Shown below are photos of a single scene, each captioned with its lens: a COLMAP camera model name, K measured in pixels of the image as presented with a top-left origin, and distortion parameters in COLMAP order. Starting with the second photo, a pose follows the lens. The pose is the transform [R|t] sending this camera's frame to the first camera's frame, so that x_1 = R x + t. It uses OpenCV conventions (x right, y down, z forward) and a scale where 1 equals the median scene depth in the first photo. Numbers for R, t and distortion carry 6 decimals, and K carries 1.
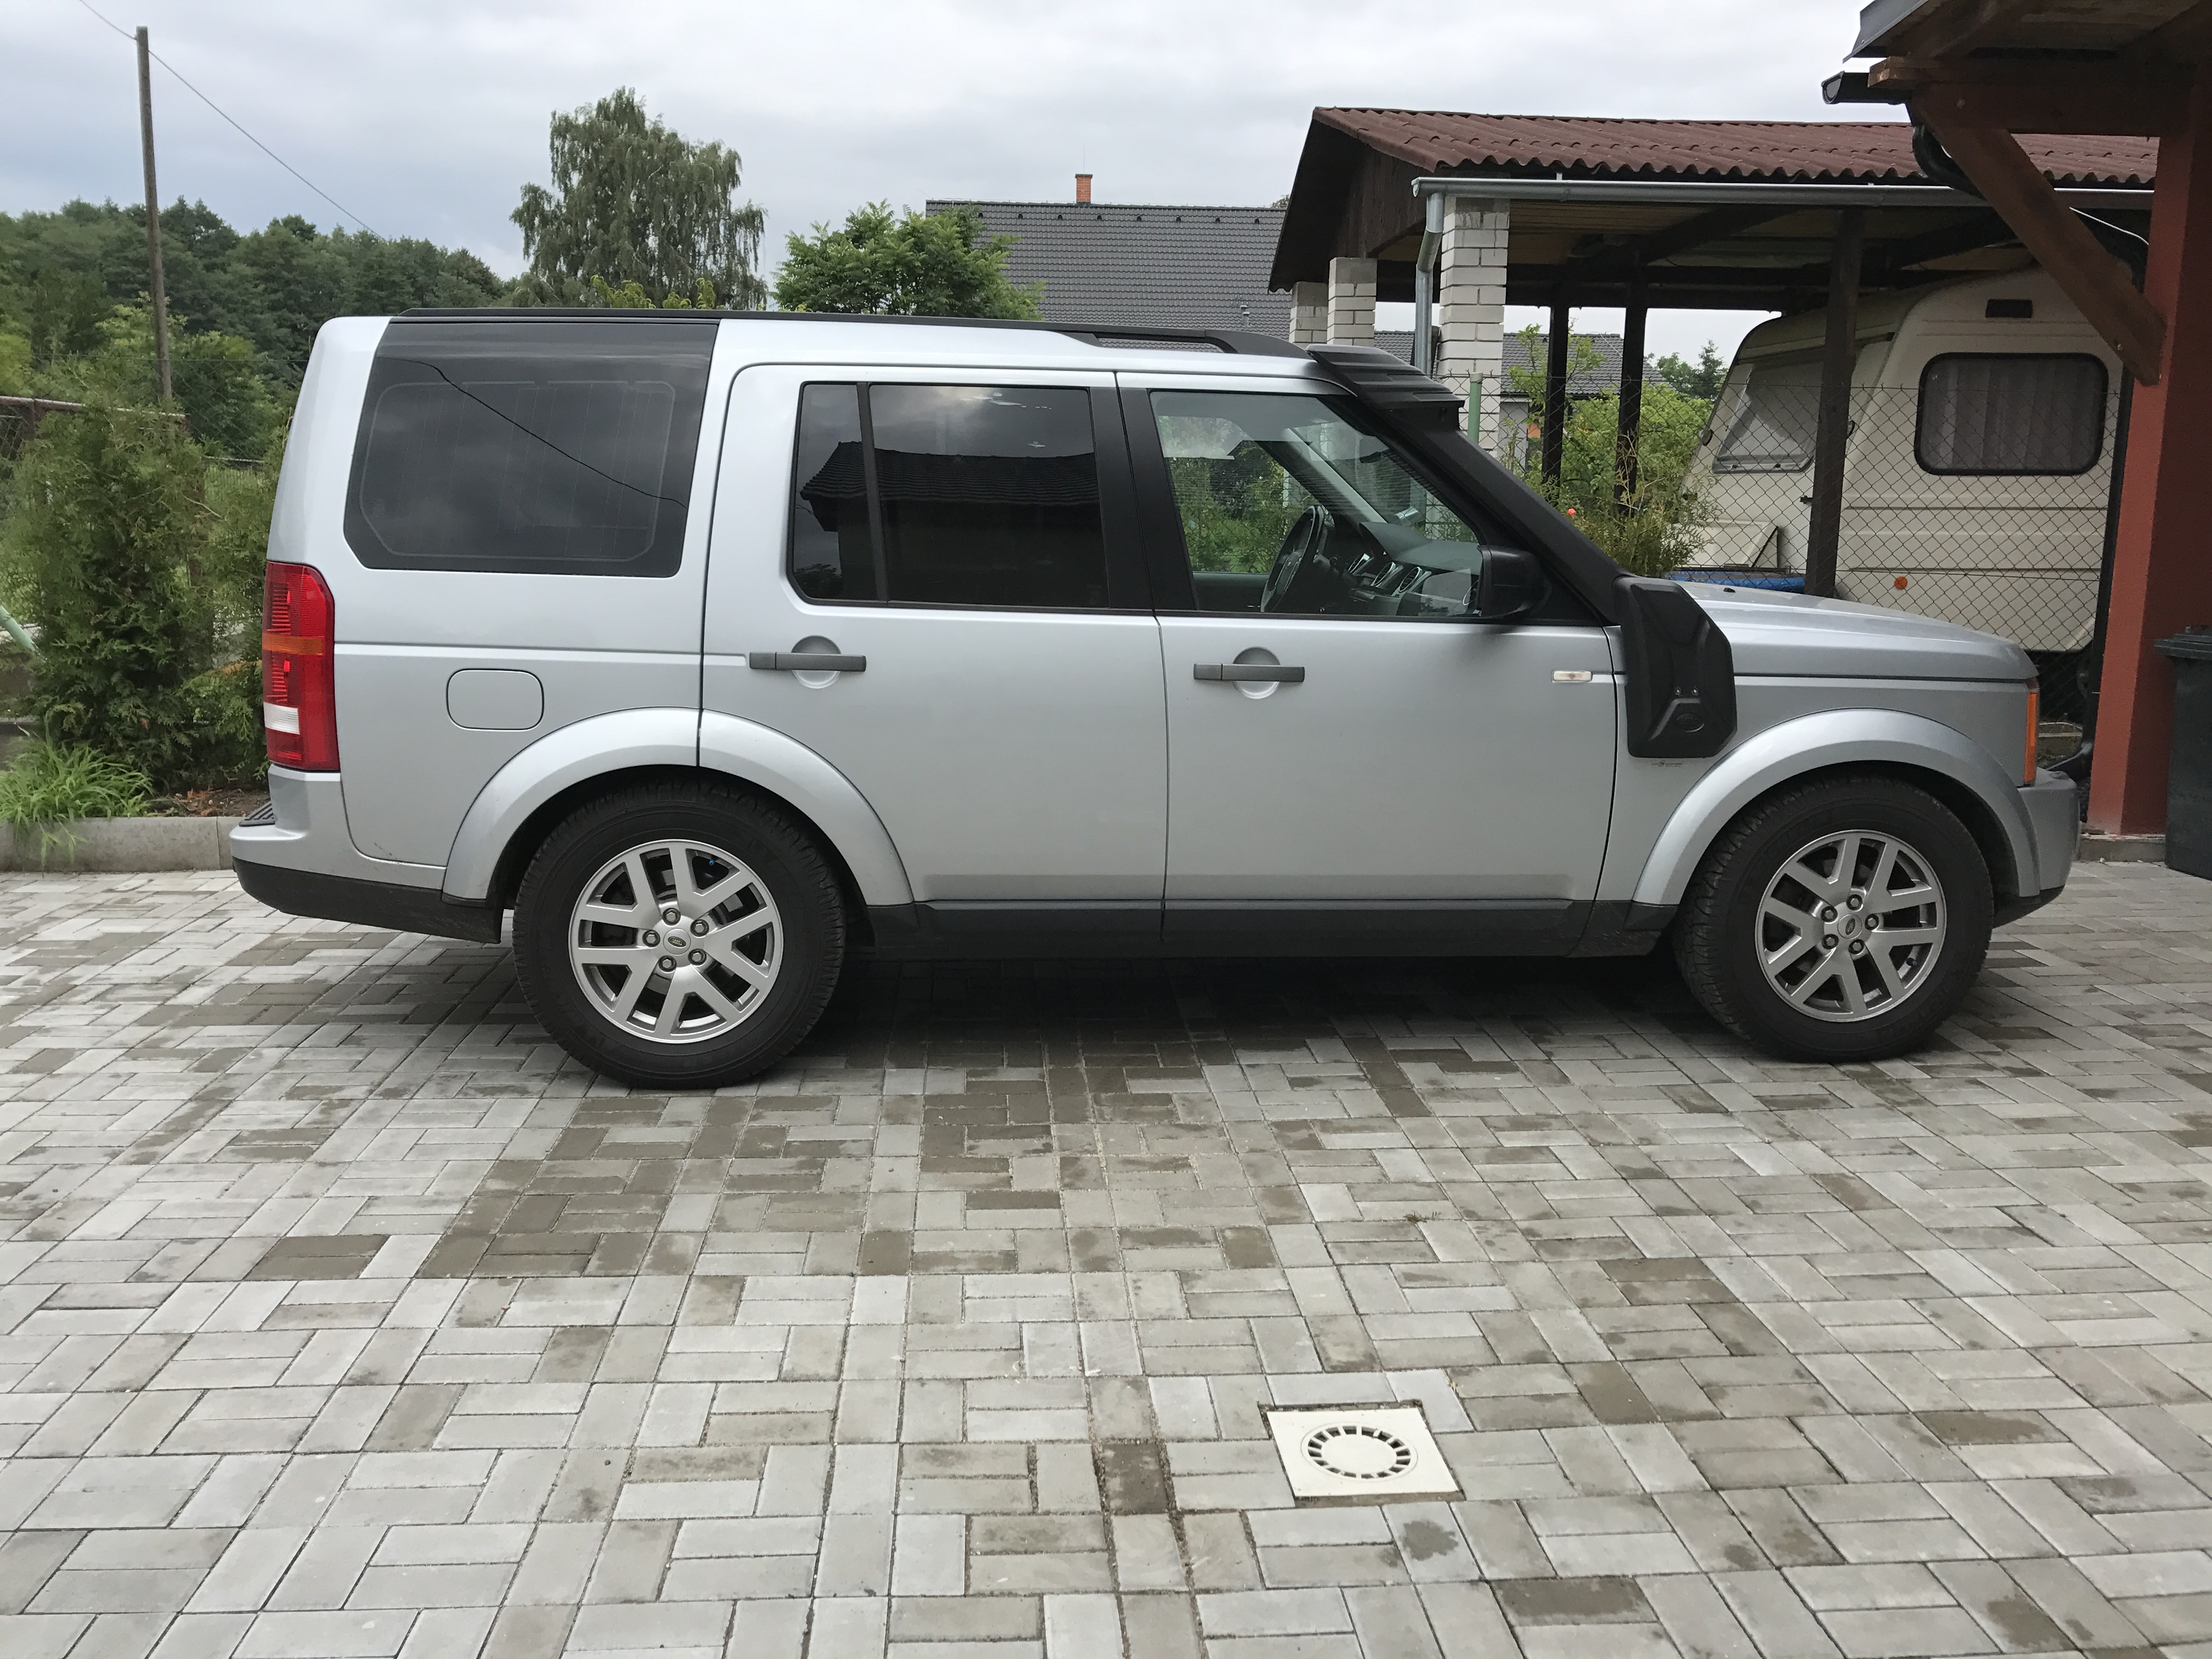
lens RADIAL K [[1807.5, 0, 1099.5], [0, 1807.5, 815.6], [0, 0, 1]] dist [0.019106, -0.000460]
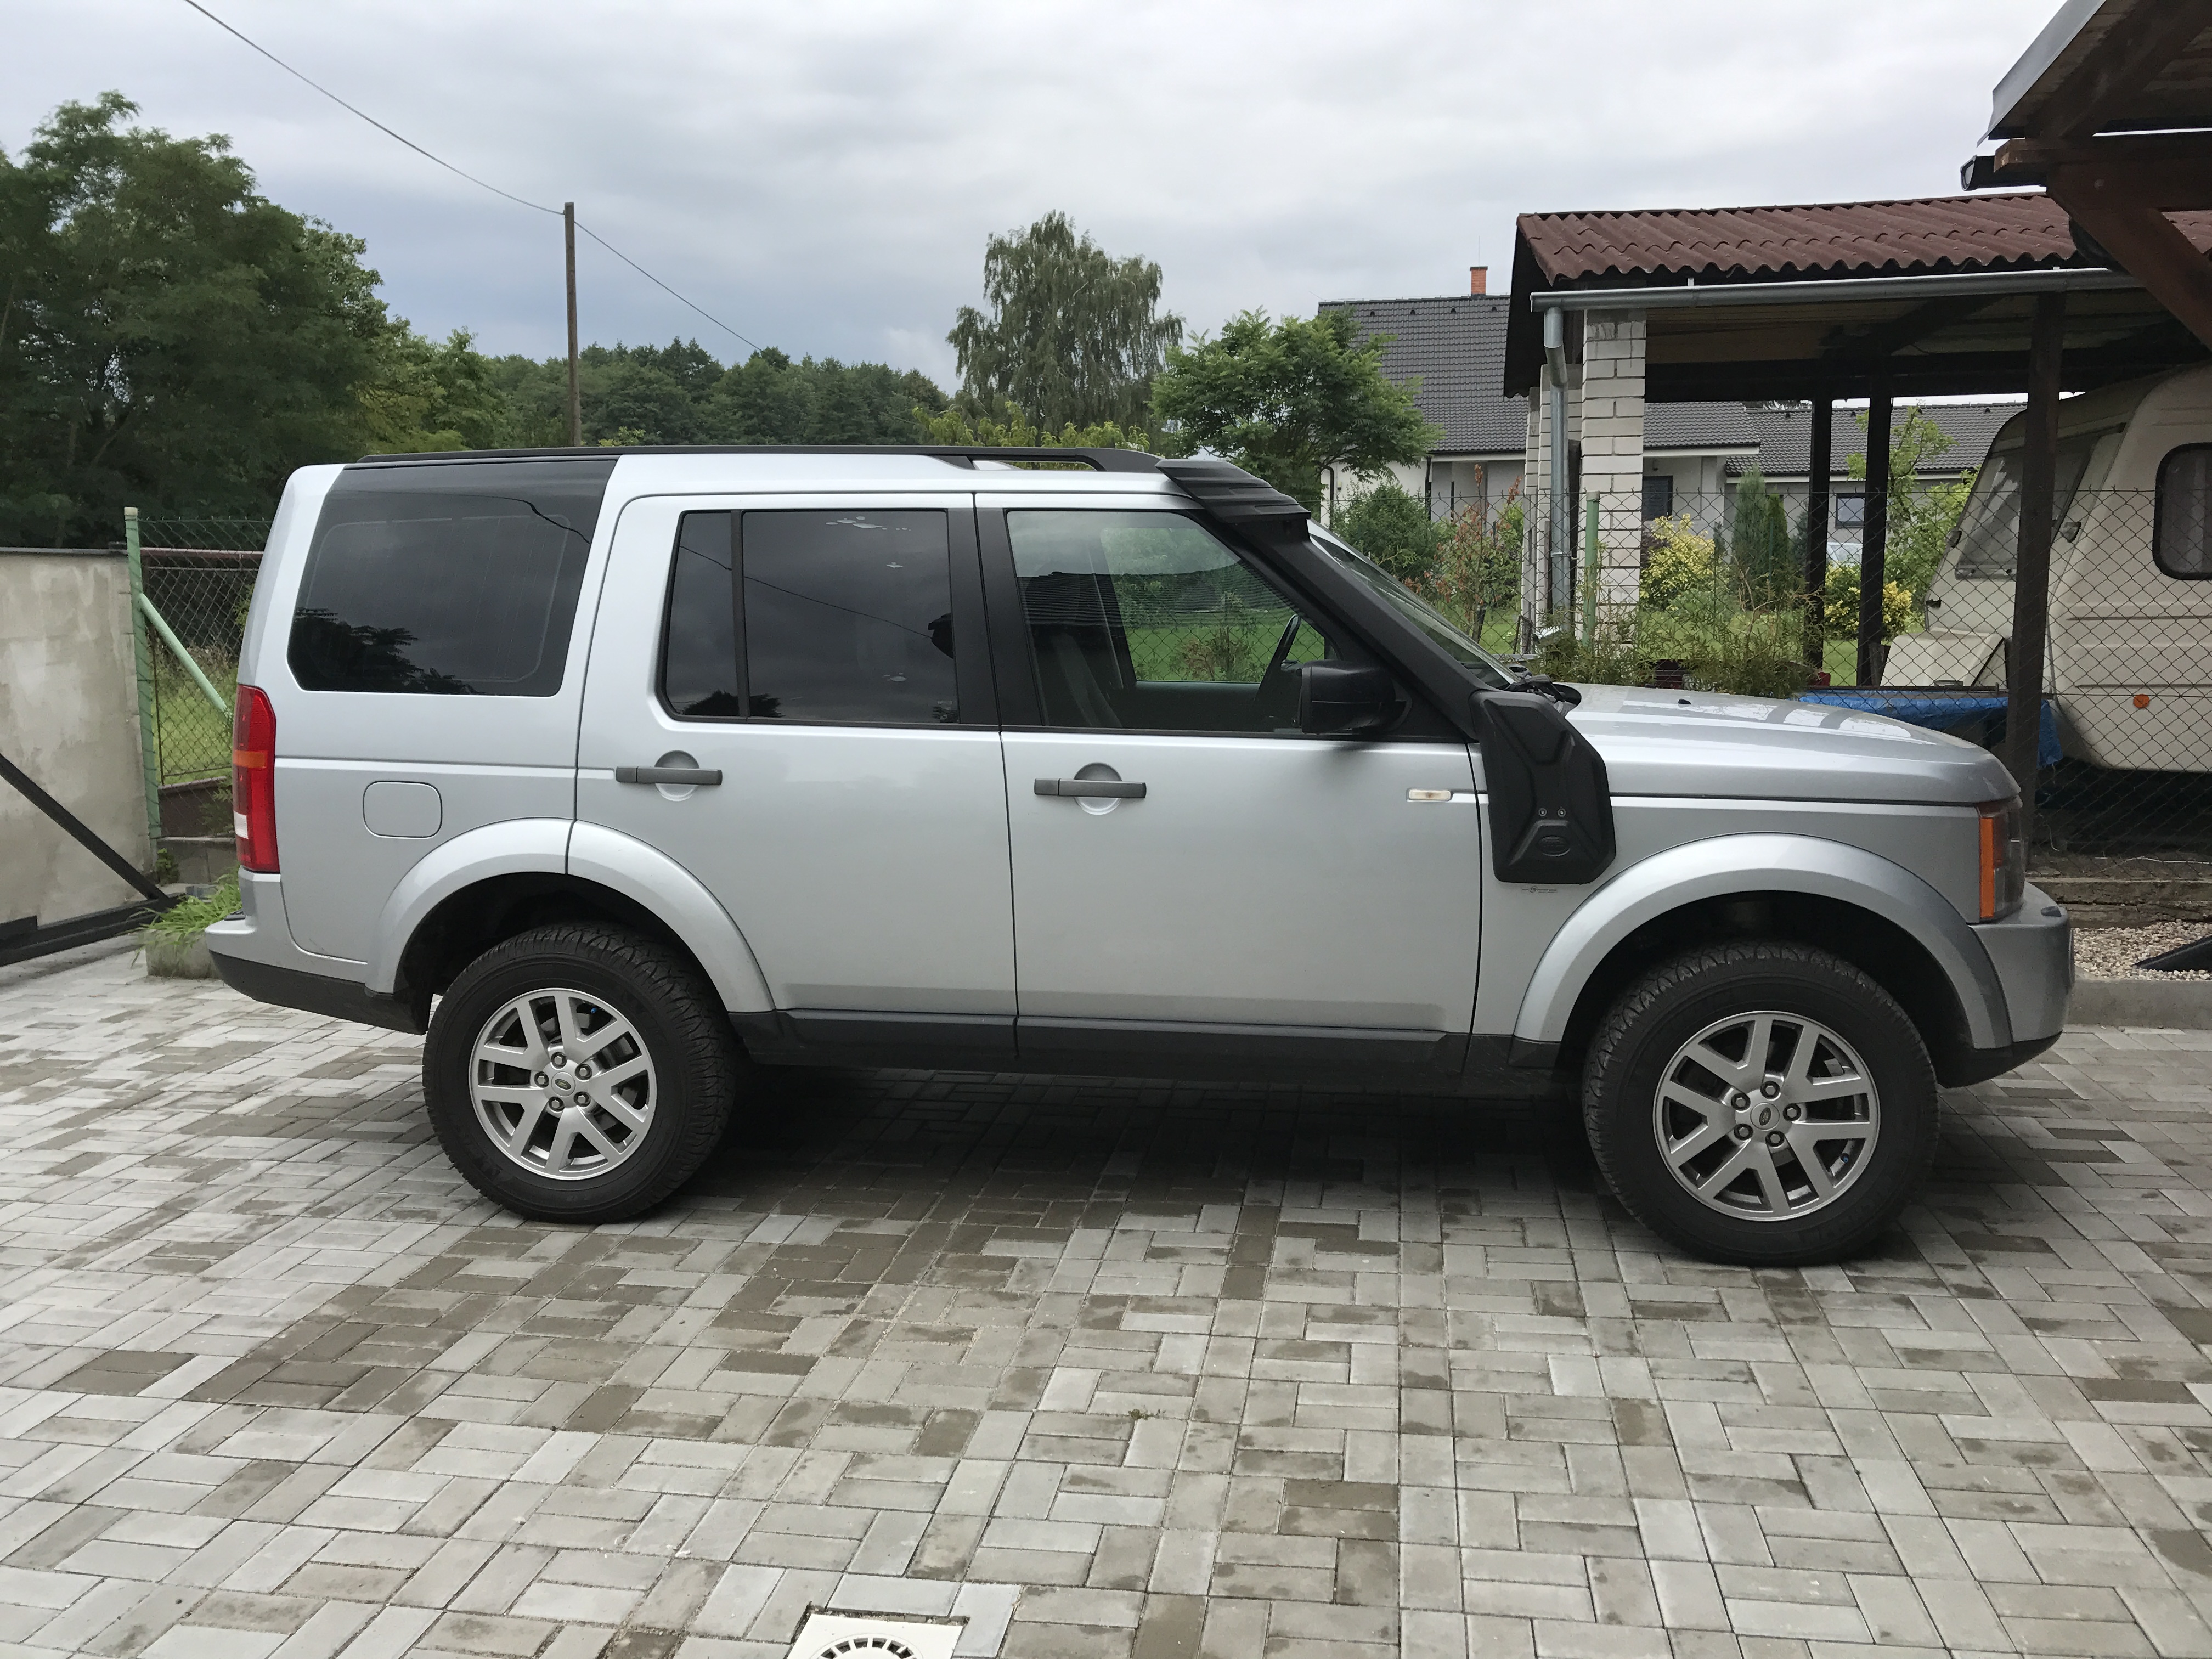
lens RADIAL K [[1807.5, 0, 1103.6], [0, 1807.5, 835.9], [0, 0, 1]] dist [0.019106, -0.000460]
pose [[0.972120, 0.009585, -0.234289, 0.306630], [-0.018615, 0.999165, -0.036362, -0.040533], [0.233745, 0.039710, 0.971487, 0.036568]]
